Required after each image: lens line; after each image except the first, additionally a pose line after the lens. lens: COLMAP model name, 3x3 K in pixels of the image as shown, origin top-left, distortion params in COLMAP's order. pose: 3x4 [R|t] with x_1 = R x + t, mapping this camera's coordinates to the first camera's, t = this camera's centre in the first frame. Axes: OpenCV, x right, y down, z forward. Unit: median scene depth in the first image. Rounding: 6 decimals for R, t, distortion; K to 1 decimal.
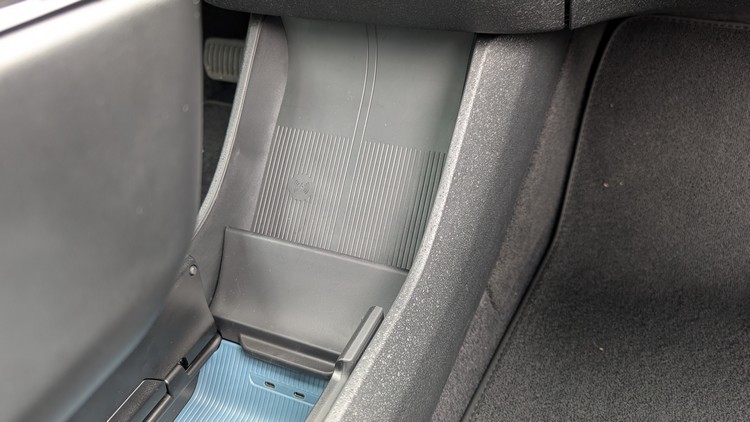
lens RADIAL K [[545.6, 0, 372.8], [0, 545.6, 210.9], [0, 0, 1]] dist [-0.028151, 0.000974]
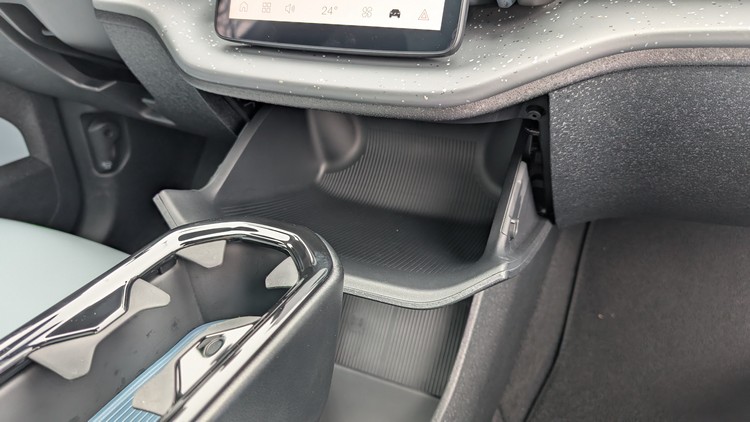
lens RADIAL K [[545.6, 0, 378.9], [0, 545.6, 208.8], [0, 0, 1]] dist [-0.028151, 0.000974]
pose [[0.998898, 0.039007, -0.026104, -0.043772], [-0.042316, 0.989057, -0.141332, -0.103299], [0.020306, 0.142281, 0.989618, -0.262791]]
